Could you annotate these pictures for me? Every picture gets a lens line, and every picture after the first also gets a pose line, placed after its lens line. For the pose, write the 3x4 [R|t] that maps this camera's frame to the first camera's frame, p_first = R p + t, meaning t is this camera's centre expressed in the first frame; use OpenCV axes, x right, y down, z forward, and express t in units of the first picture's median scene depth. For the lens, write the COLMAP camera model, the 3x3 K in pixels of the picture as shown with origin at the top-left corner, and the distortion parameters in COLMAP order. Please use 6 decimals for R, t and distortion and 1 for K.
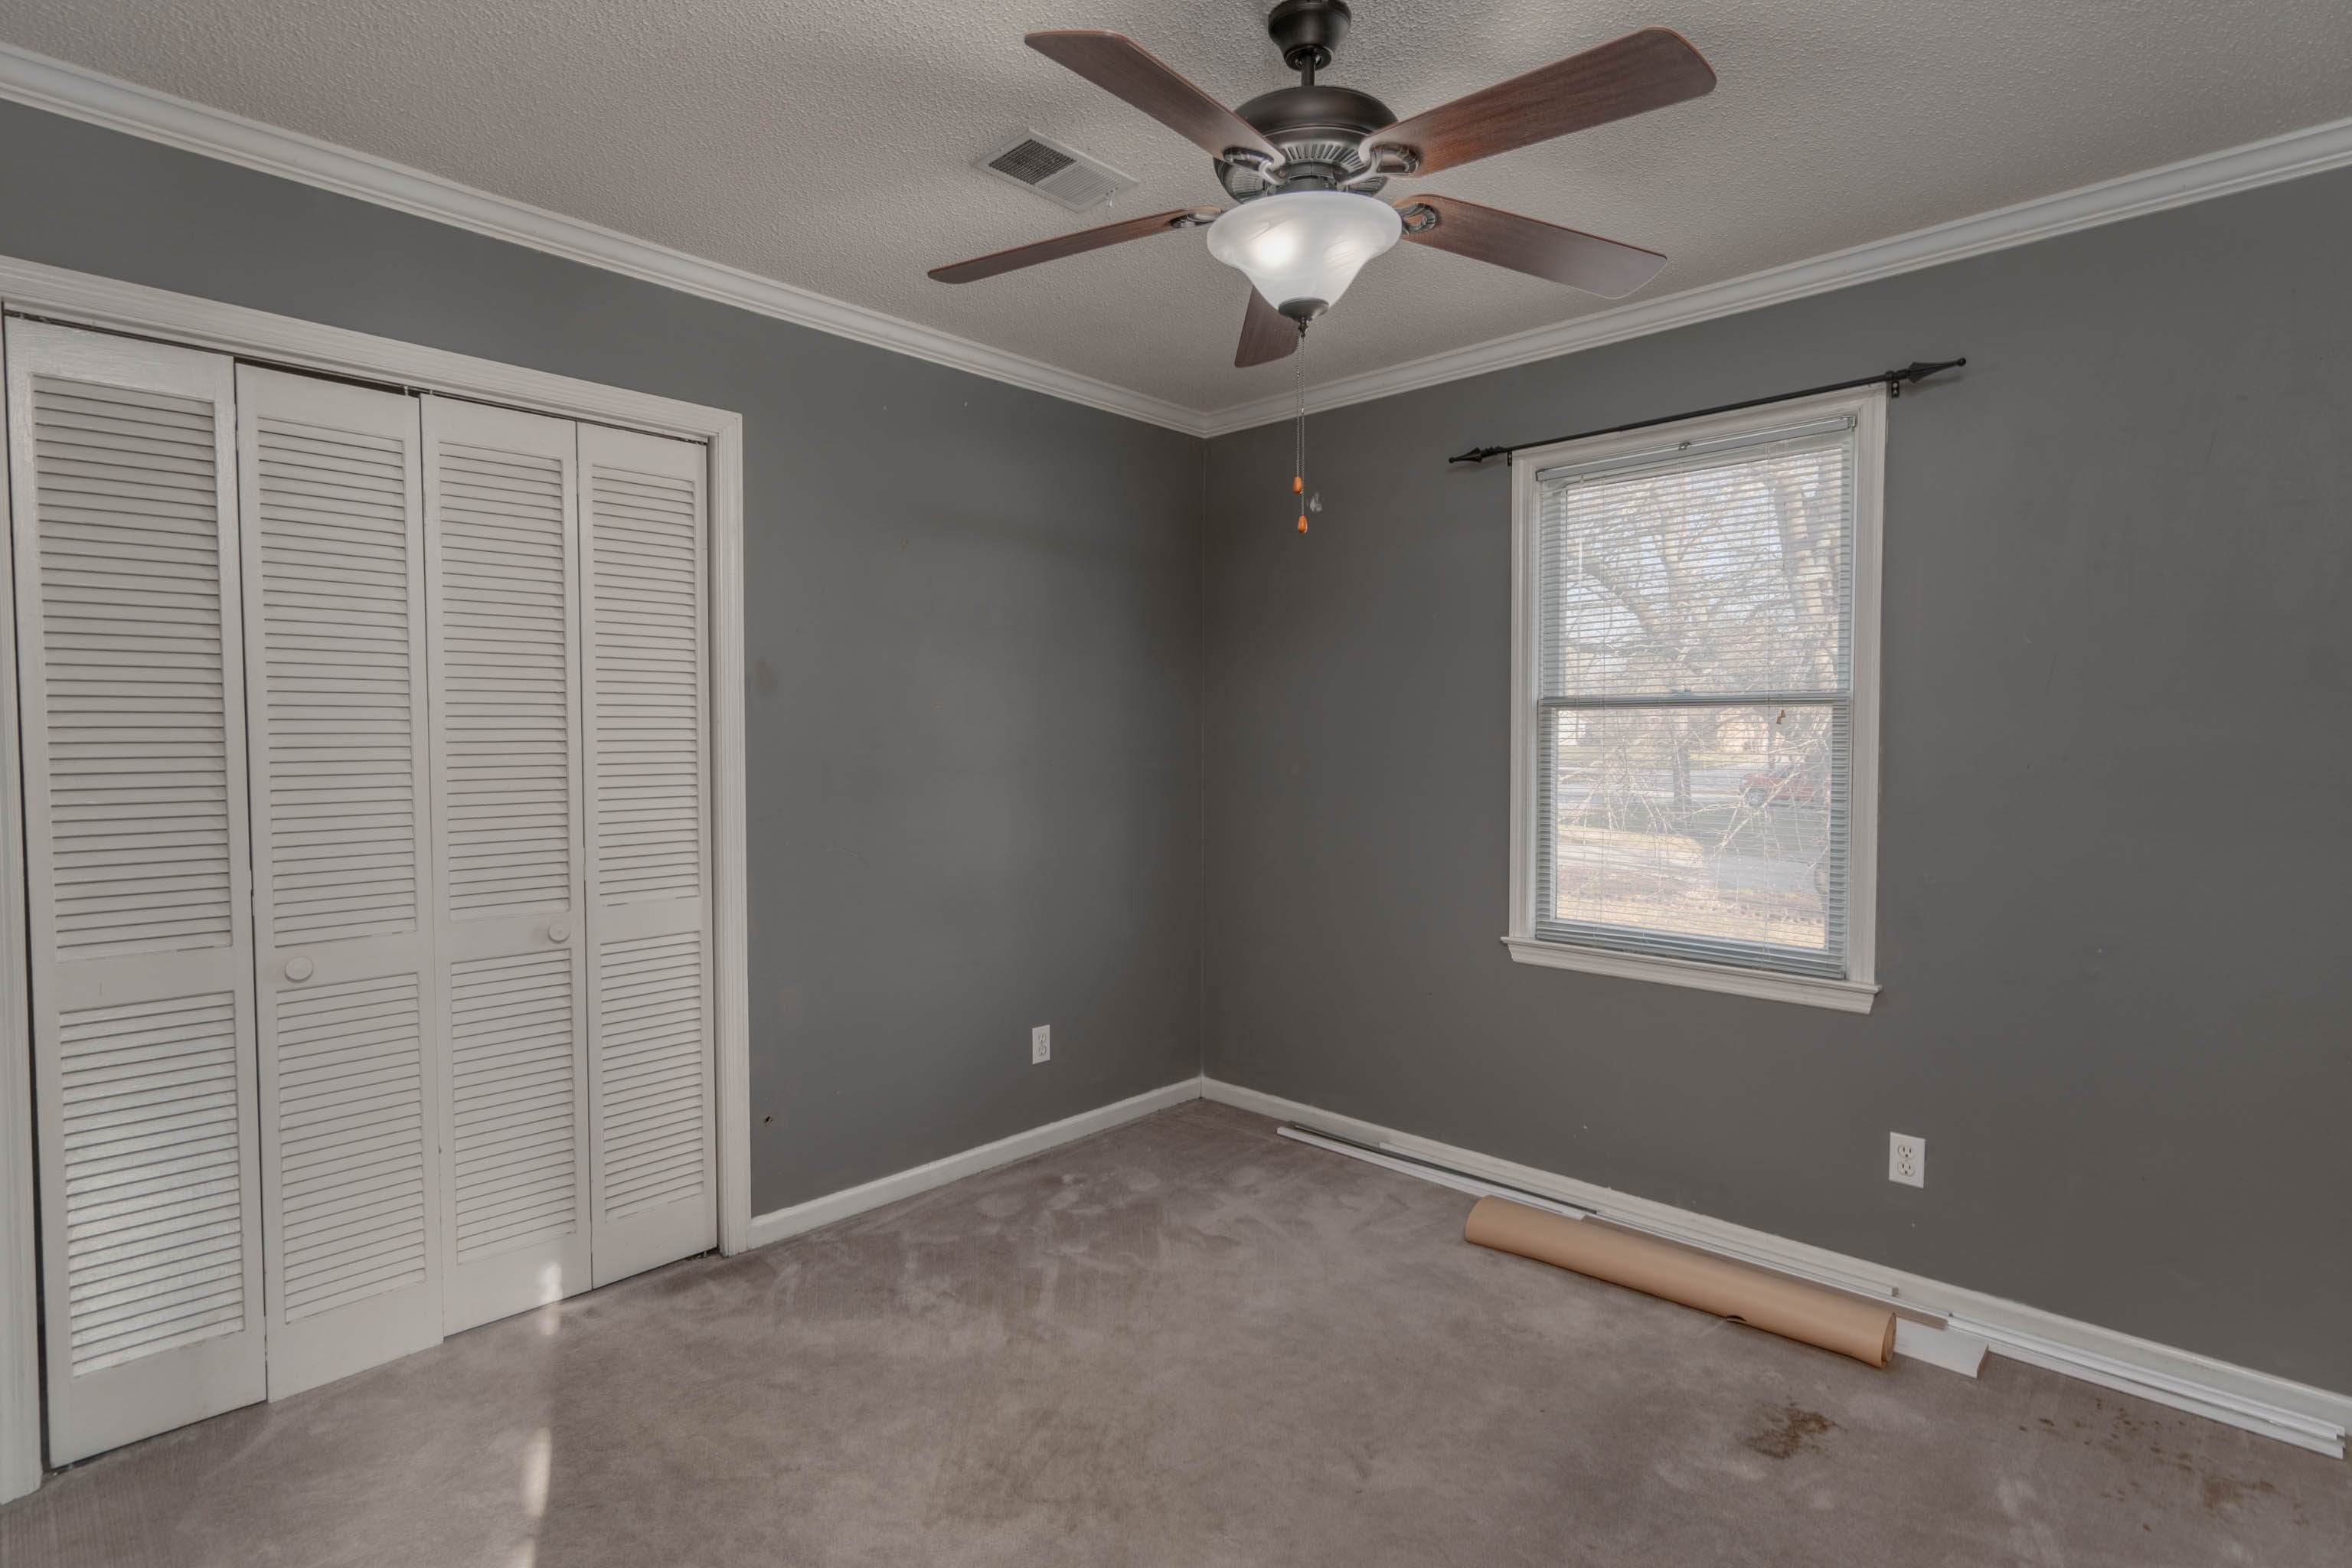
lens RADIAL K [[1154.9, 0, 1169.7], [0, 1154.9, 772.7], [0, 0, 1]] dist [0.004136, 0.001608]
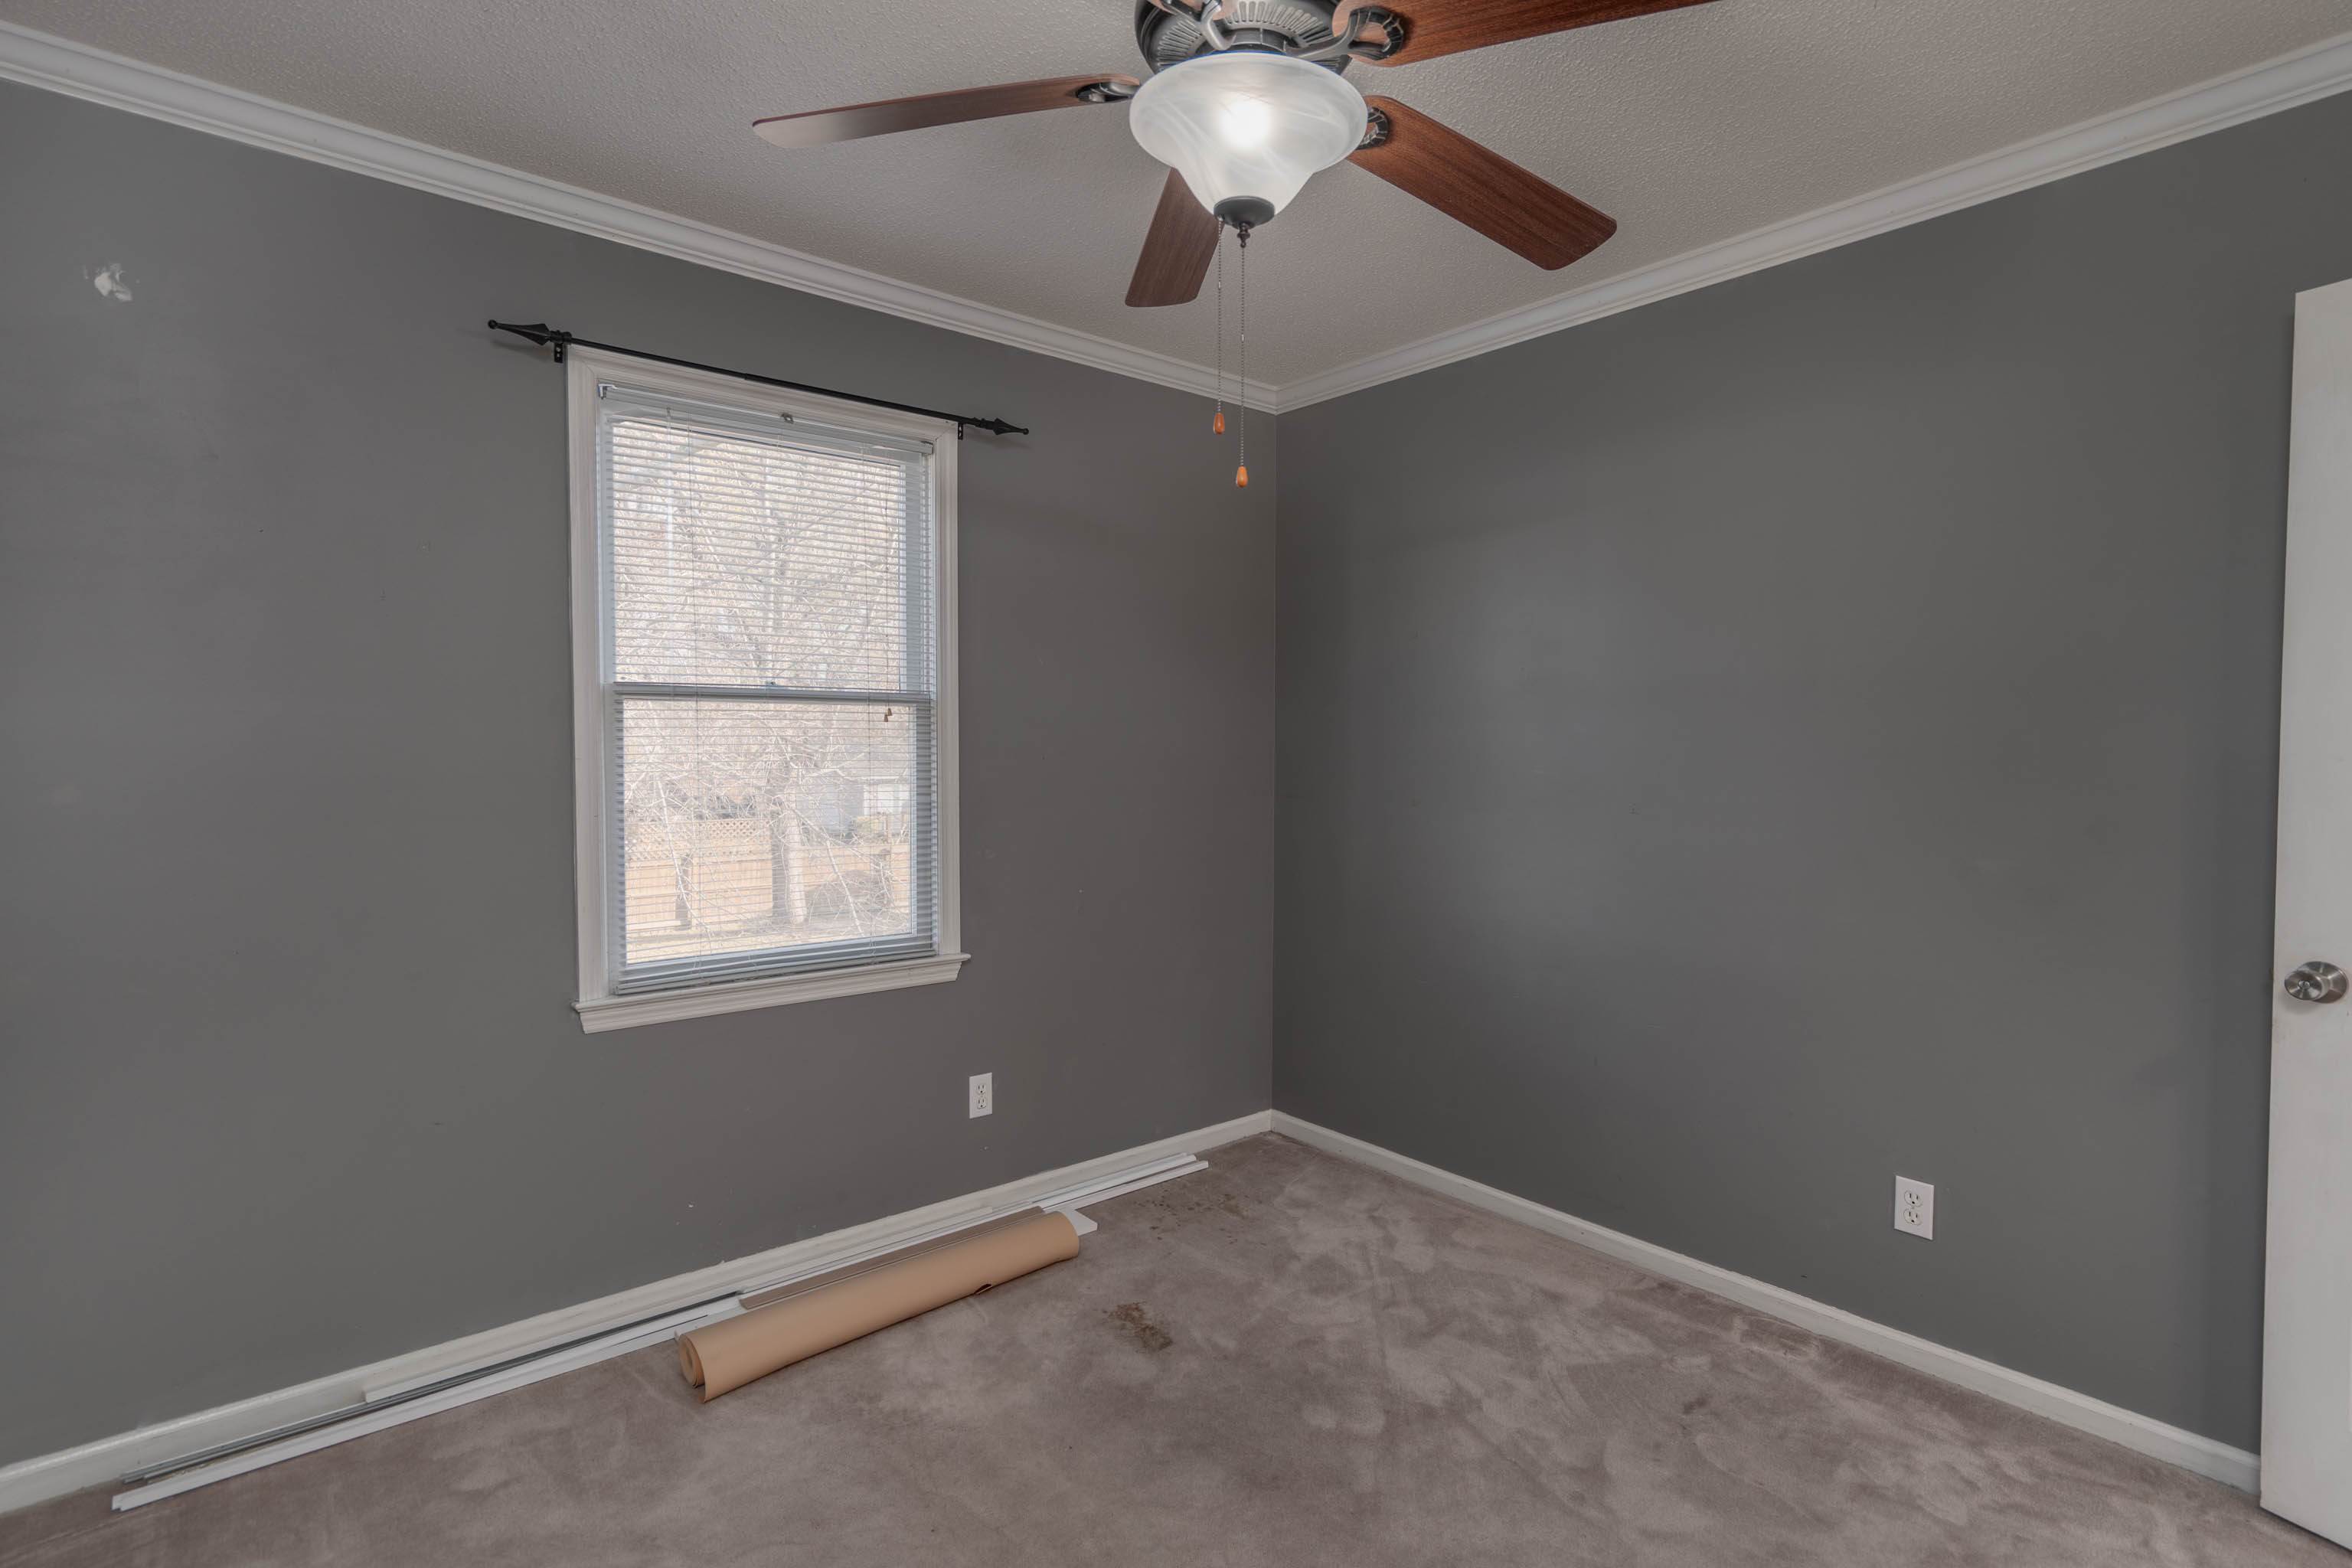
lens RADIAL K [[1154.9, 0, 1169.7], [0, 1154.9, 772.7], [0, 0, 1]] dist [0.004136, 0.001608]
pose [[0.109725, -0.031355, 0.993467, -0.442603], [0.026703, 0.999235, 0.028588, -0.018353], [-0.993603, 0.023391, 0.110478, 0.600642]]
